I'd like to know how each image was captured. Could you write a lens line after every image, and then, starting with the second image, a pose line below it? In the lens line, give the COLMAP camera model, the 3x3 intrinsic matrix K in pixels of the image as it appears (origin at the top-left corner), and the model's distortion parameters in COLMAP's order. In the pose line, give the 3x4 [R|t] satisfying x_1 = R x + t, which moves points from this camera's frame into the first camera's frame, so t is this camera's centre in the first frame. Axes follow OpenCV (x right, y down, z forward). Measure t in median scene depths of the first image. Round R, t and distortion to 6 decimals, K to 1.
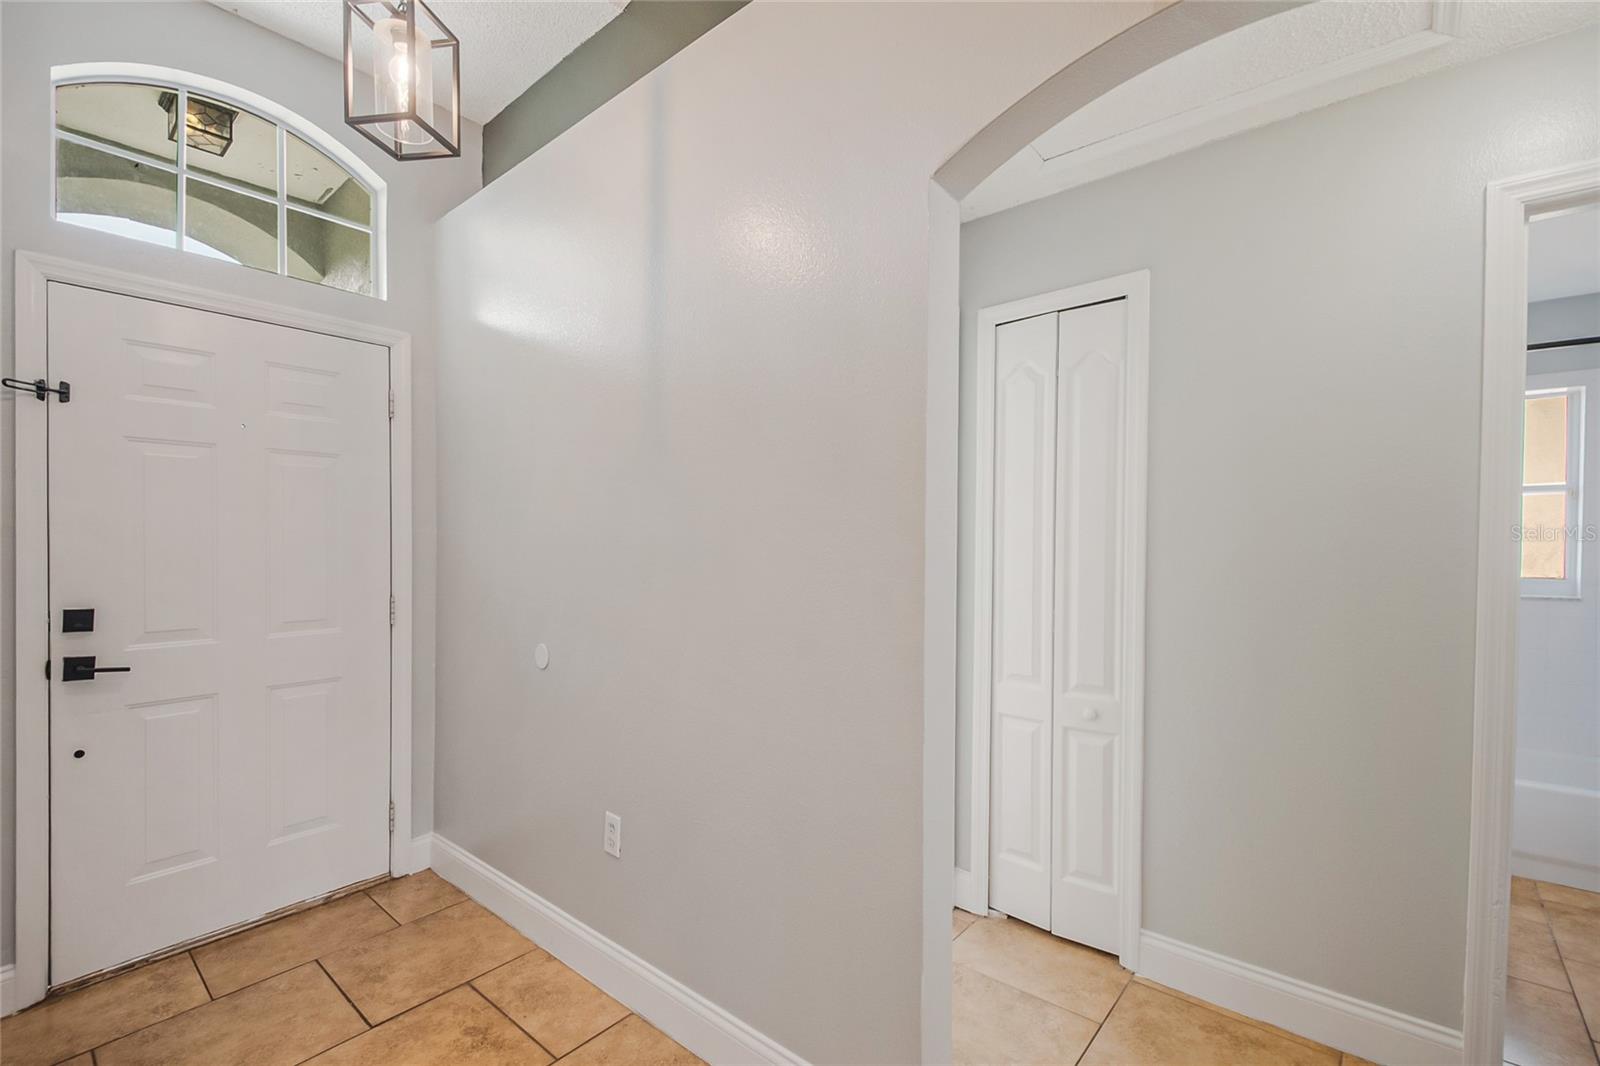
lens RADIAL K [[700.1, 0, 794.3], [0, 700.1, 539.4], [0, 0, 1]] dist [0.011070, -0.012694]
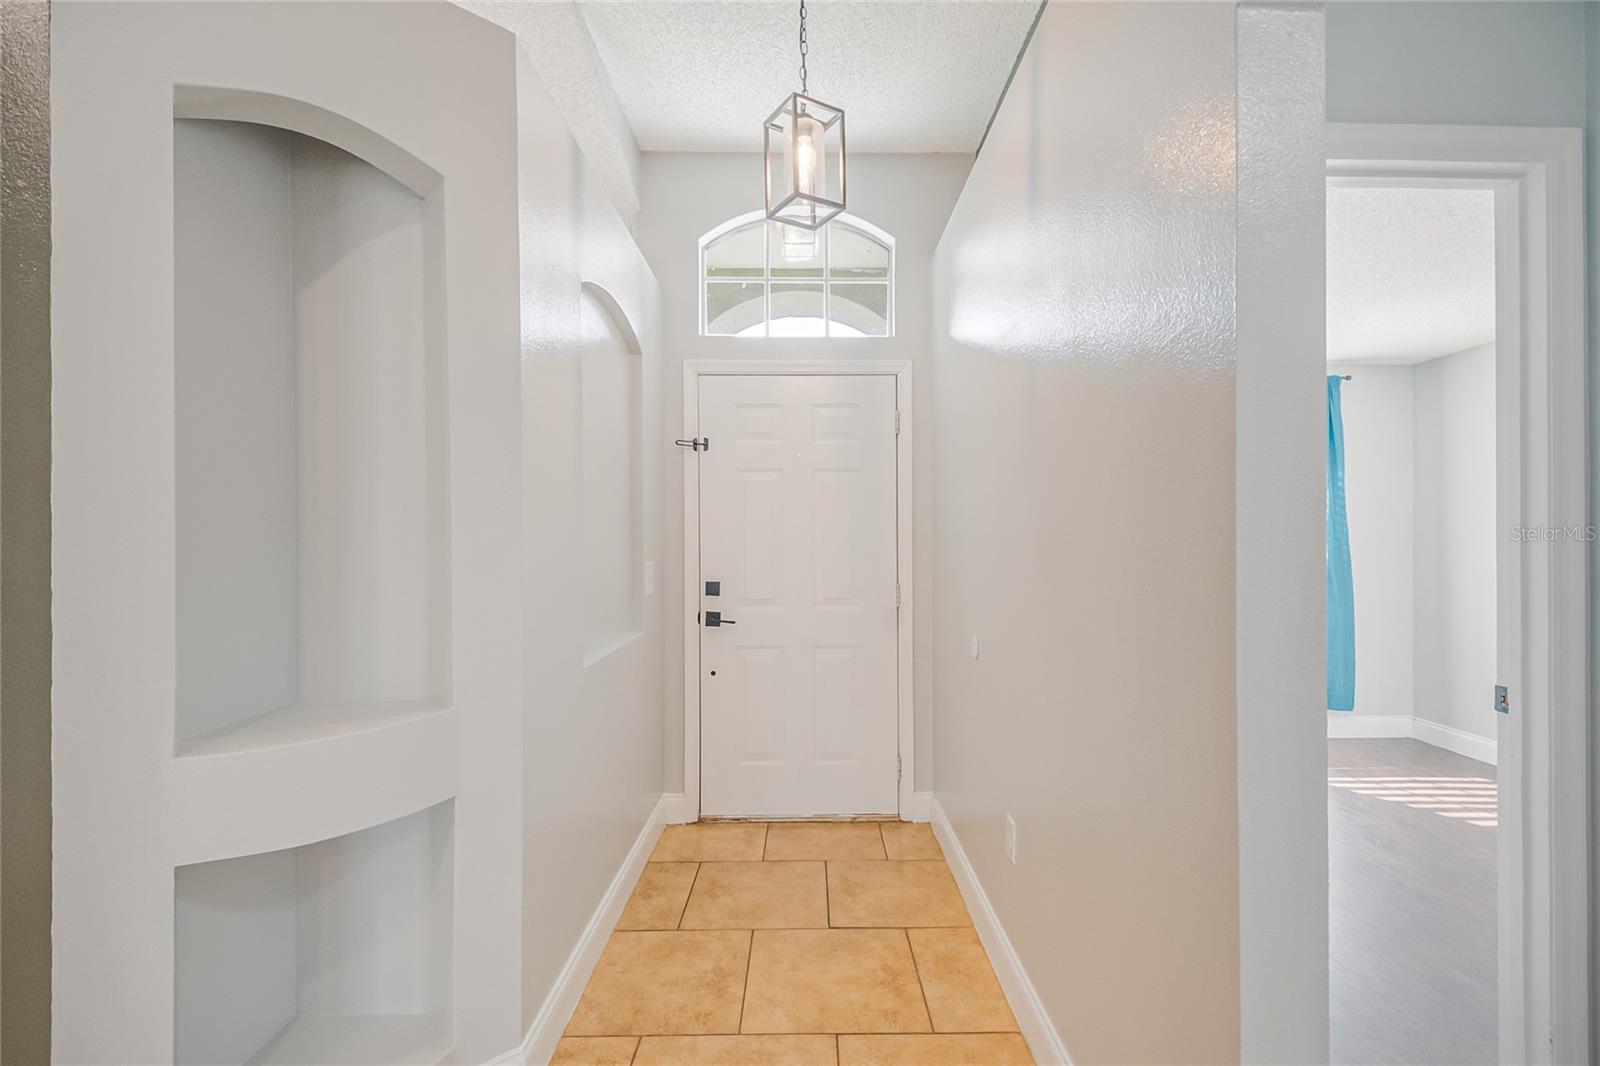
lens RADIAL K [[664.7, 0, 766.6], [0, 664.7, 532.8], [0, 0, 1]] dist [-0.032267, -0.001045]
pose [[0.629781, -0.004414, -0.776760, 0.209187], [0.001771, 0.999989, -0.004248, -0.002632], [0.776771, 0.001300, 0.629782, 0.151653]]
